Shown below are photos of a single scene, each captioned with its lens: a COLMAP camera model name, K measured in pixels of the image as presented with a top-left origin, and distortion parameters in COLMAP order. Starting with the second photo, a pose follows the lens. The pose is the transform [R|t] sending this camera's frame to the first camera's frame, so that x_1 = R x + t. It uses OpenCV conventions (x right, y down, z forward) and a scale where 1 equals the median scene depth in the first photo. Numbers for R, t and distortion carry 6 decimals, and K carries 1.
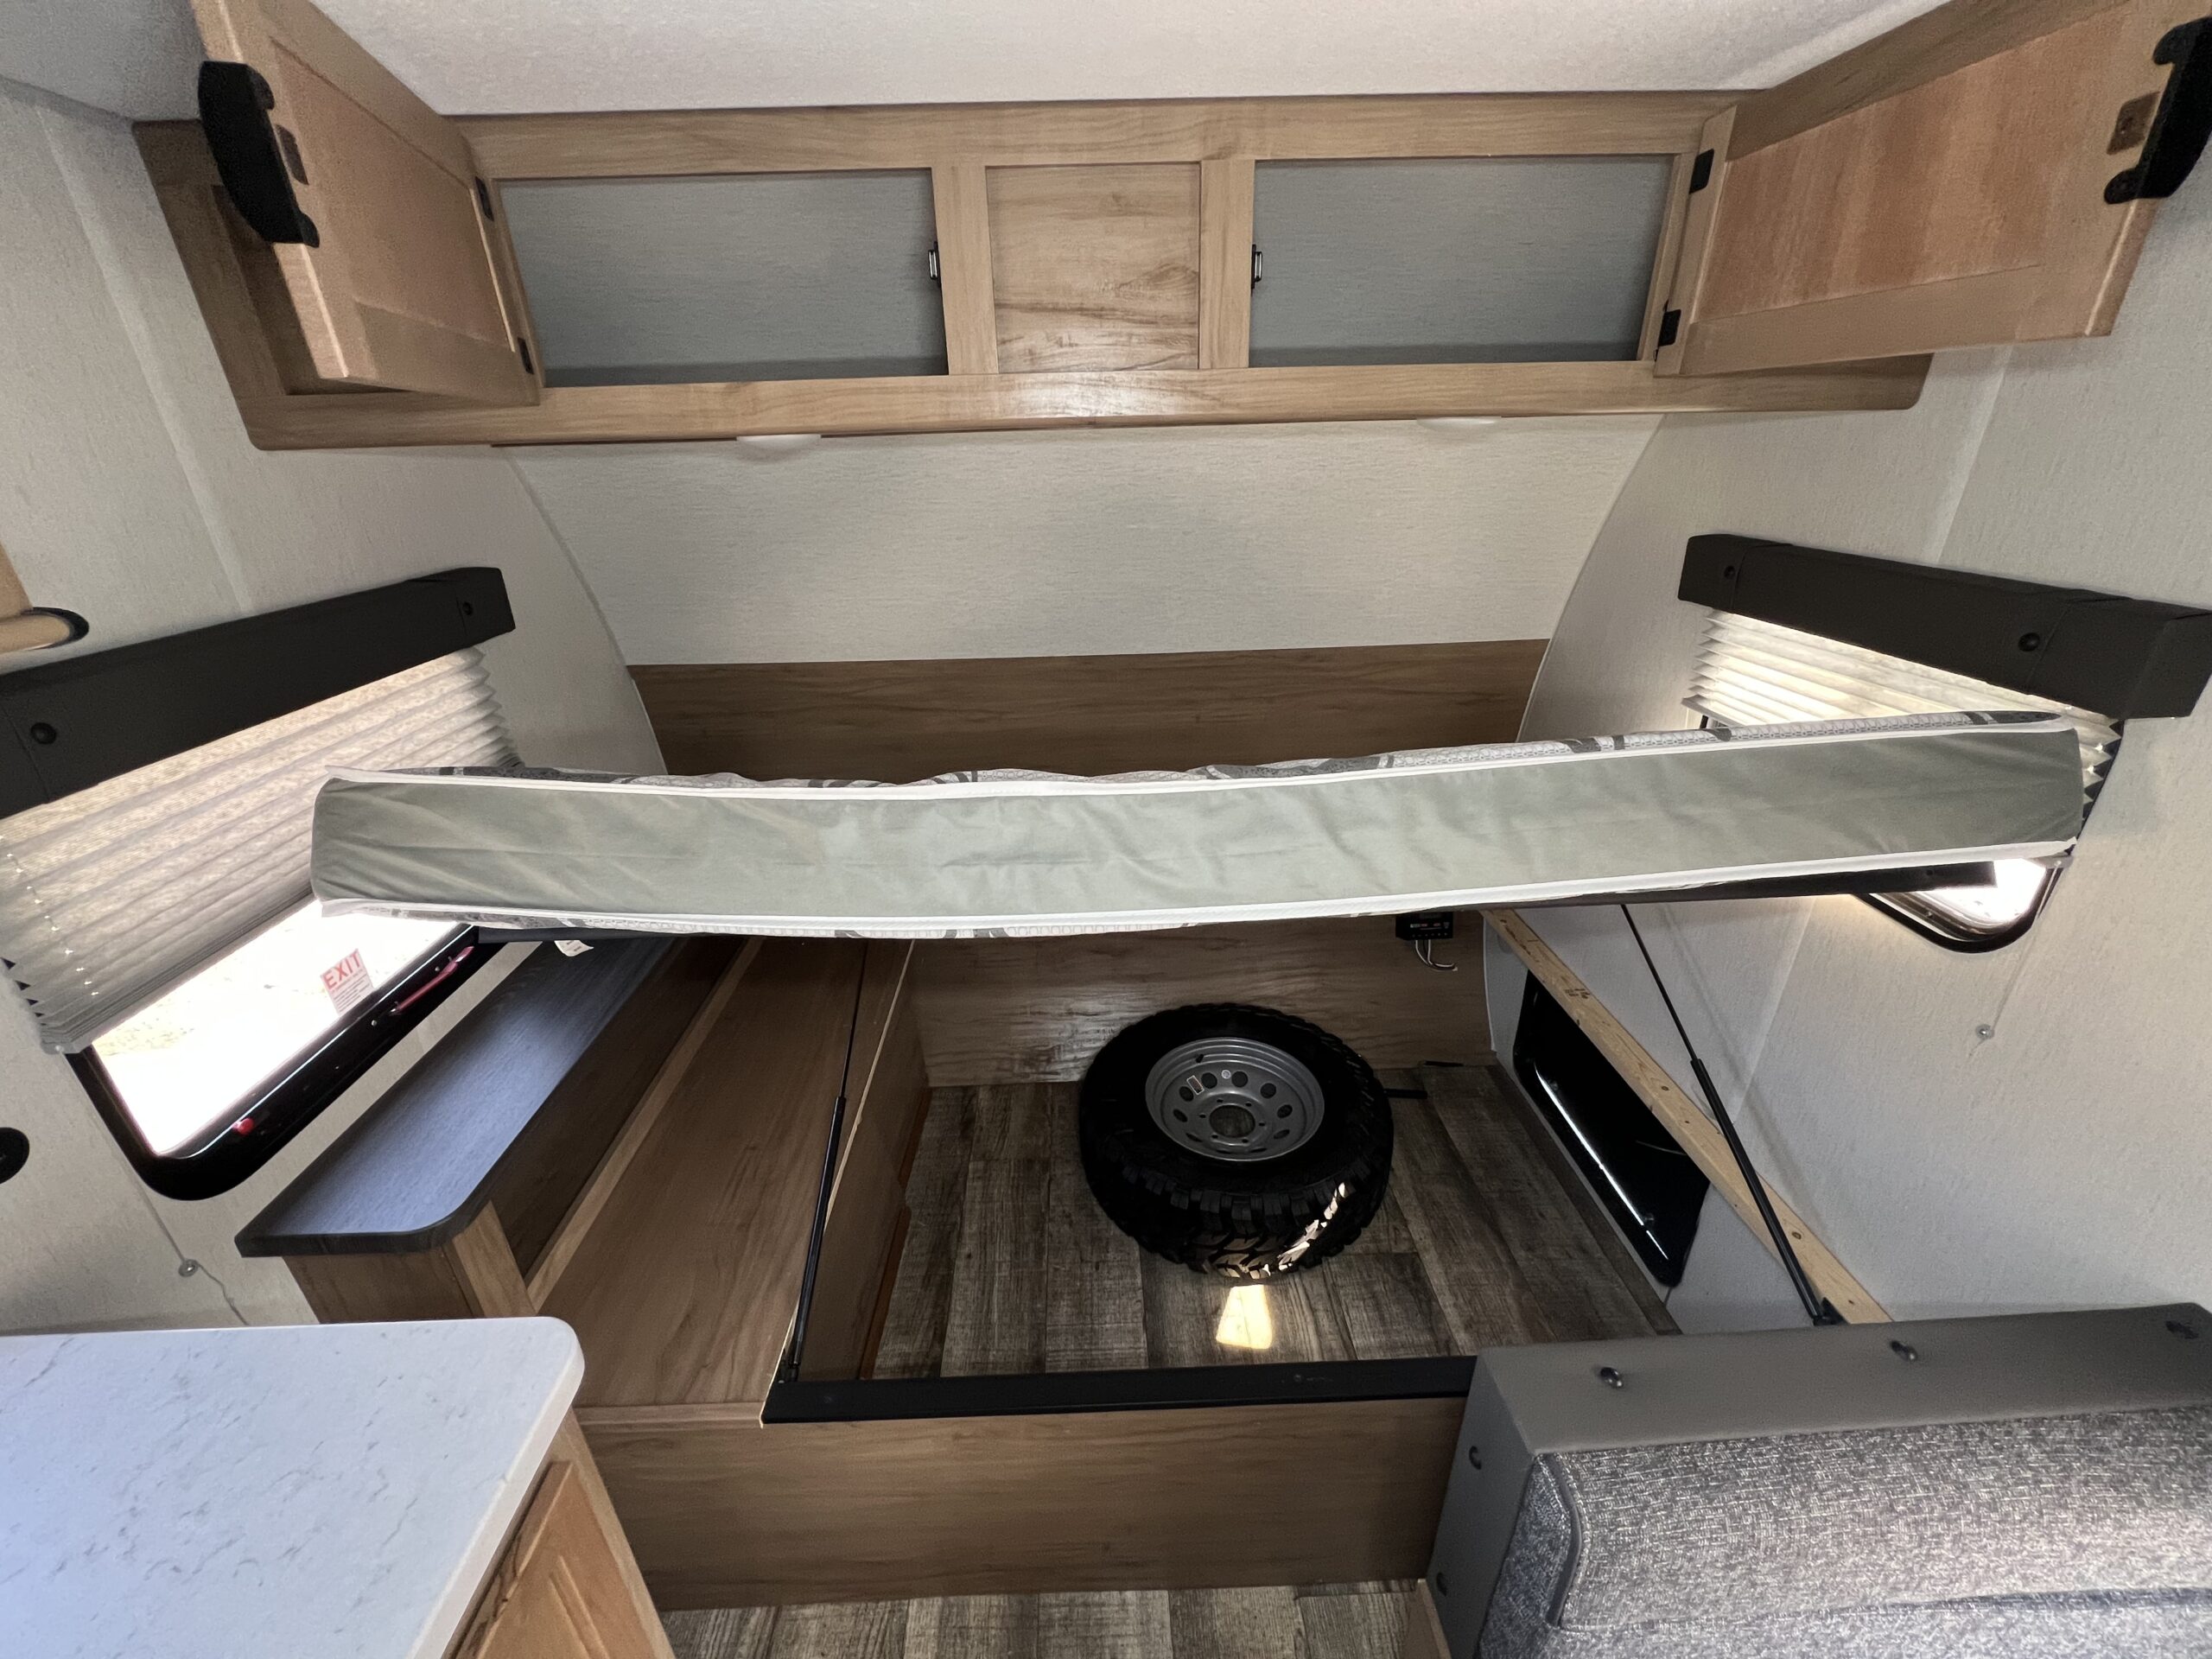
lens RADIAL K [[884.0, 0, 1099.5], [0, 884.0, 827.7], [0, 0, 1]] dist [-0.001025, -0.000104]
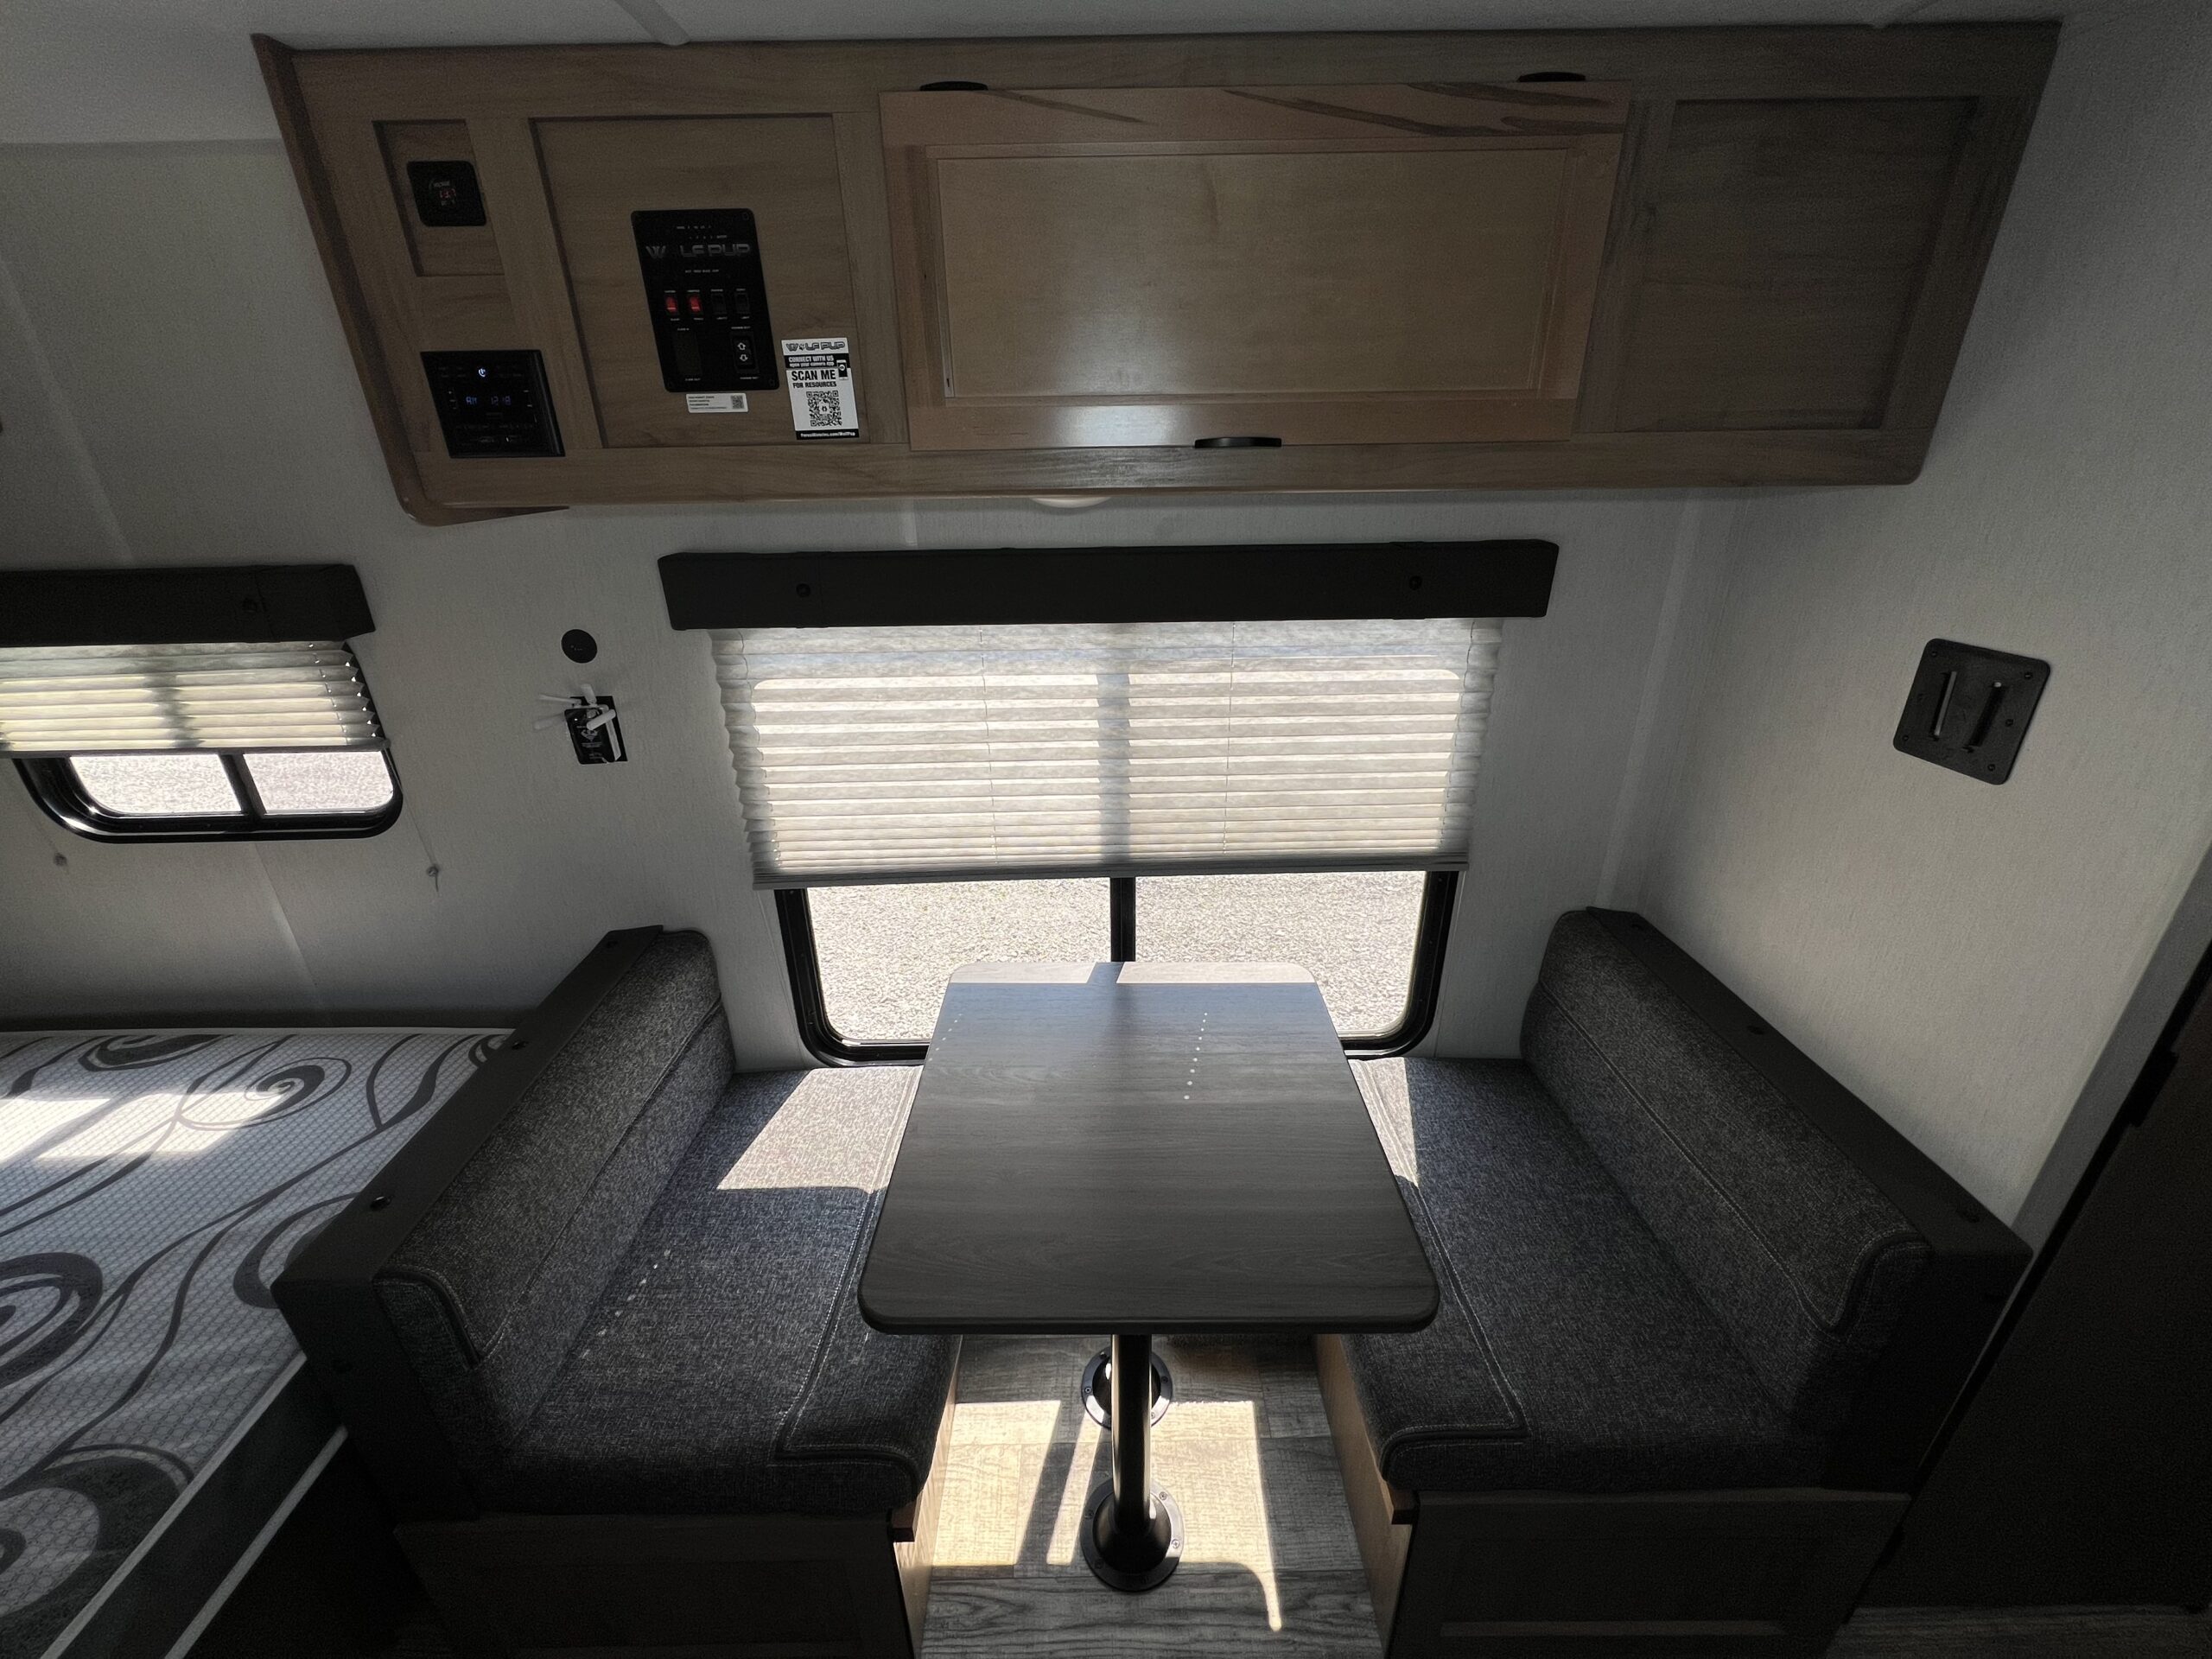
lens RADIAL K [[867.1, 0, 1106.9], [0, 867.1, 818.1], [0, 0, 1]] dist [-0.003490, -0.000076]
pose [[0.022296, -0.372181, 0.927892, -0.231489], [0.425987, 0.843190, 0.327971, 0.154577], [-0.904454, 0.387958, 0.177344, -0.251580]]
